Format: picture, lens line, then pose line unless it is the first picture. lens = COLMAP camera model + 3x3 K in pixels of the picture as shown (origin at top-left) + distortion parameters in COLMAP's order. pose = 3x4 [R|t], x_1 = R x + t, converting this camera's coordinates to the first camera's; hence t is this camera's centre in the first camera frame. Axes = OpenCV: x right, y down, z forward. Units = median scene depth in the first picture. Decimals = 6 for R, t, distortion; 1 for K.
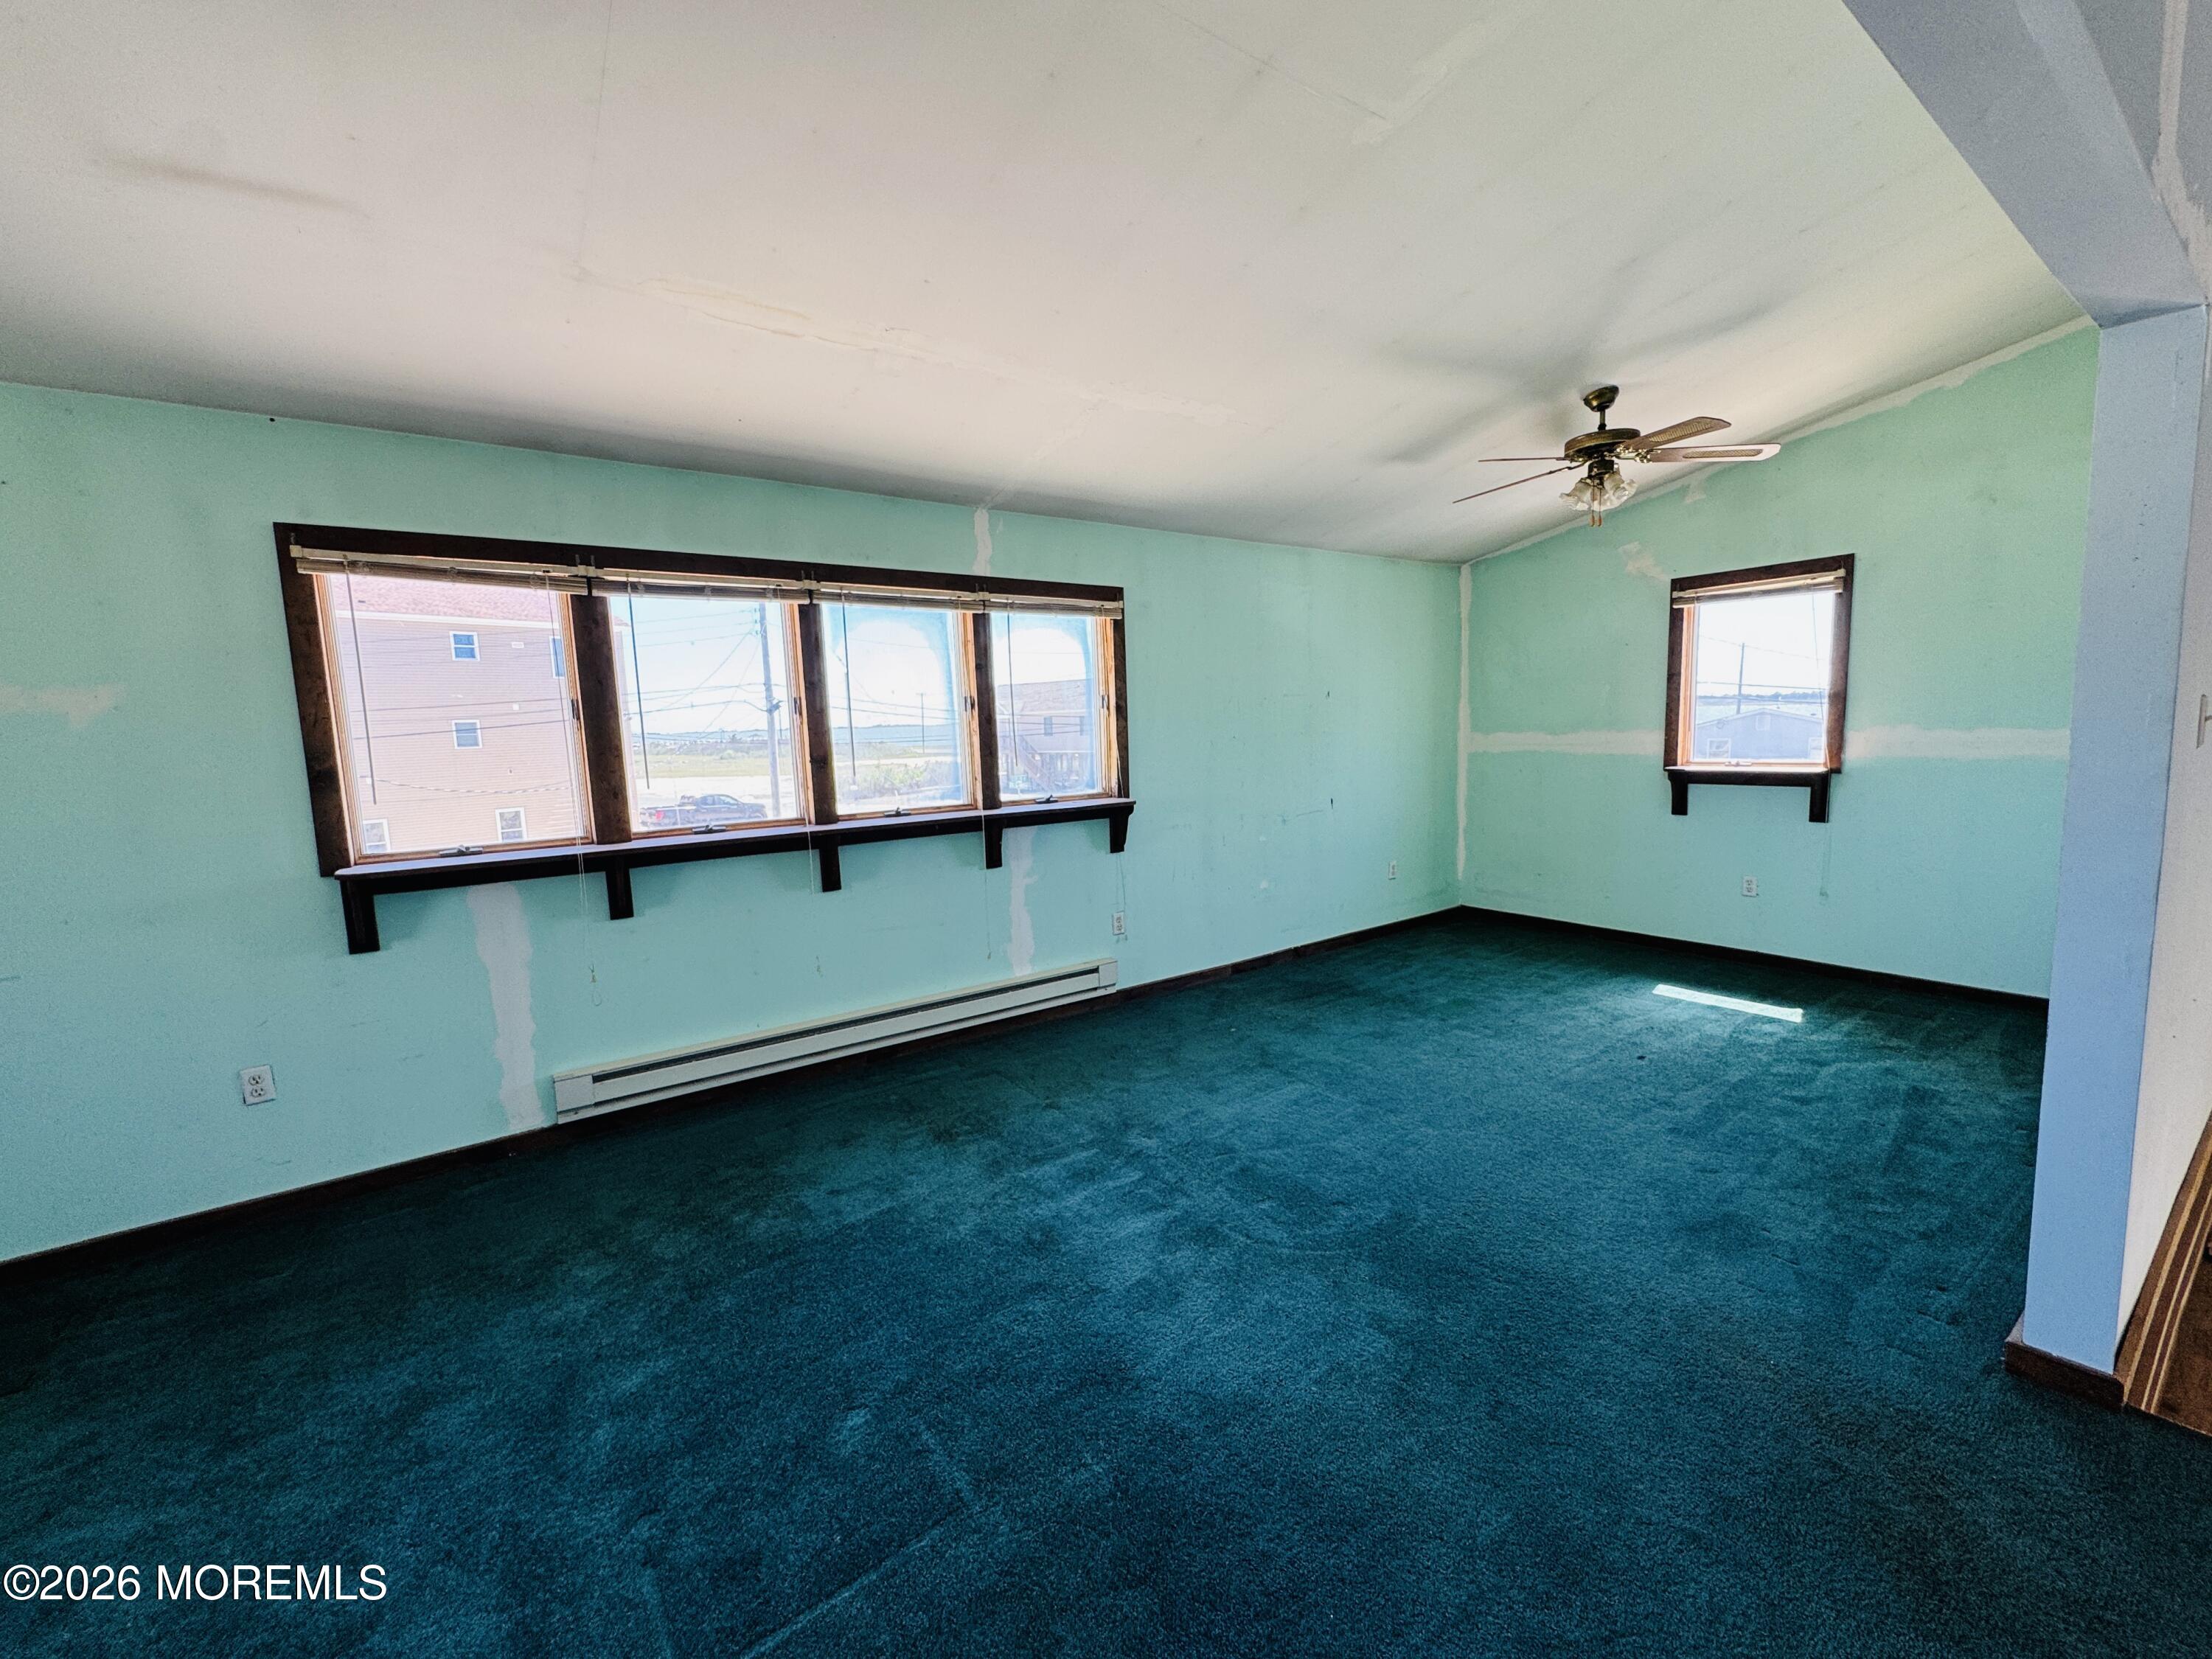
lens RADIAL K [[893.1, 0, 1106.1], [0, 893.1, 821.4], [0, 0, 1]] dist [-0.000279, -0.000067]
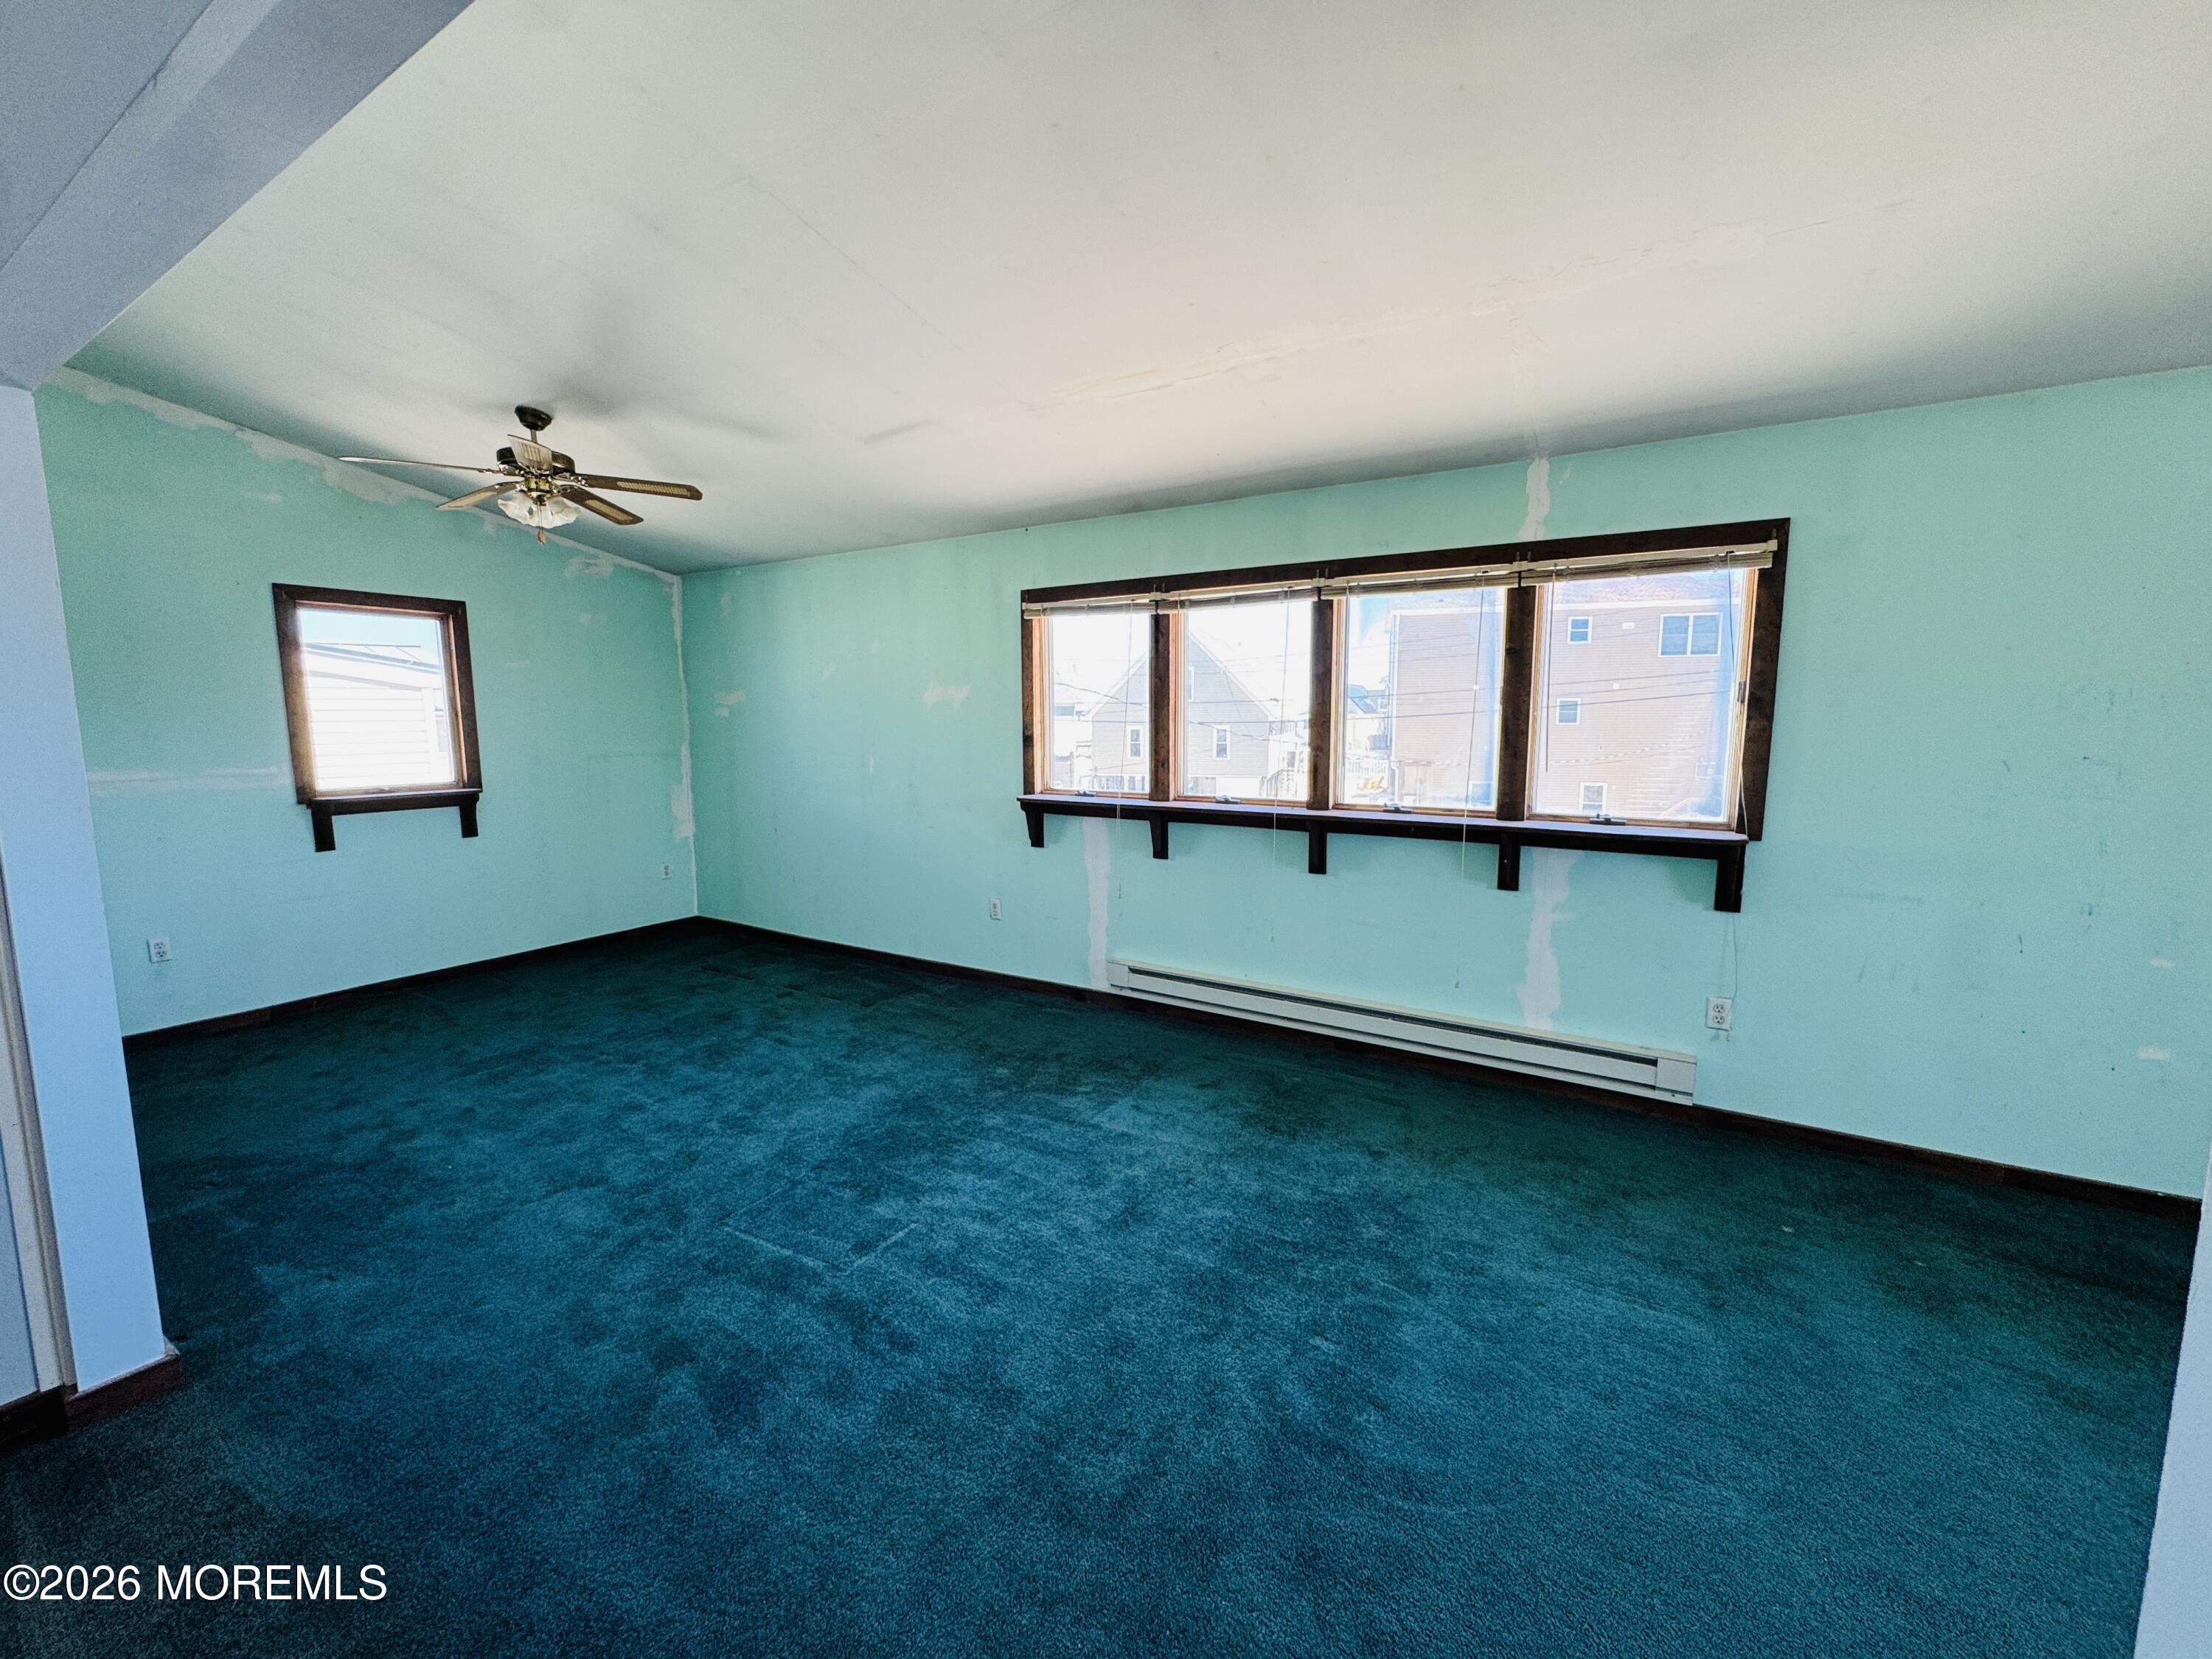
lens RADIAL K [[882.3, 0, 1105.7], [0, 882.3, 826.4], [0, 0, 1]] dist [-0.004875, 0.000713]
pose [[0.393760, 0.139288, -0.908599, 0.541671], [-0.116244, 0.988062, 0.101093, -0.054438], [0.911833, 0.065813, 0.405251, 0.357287]]
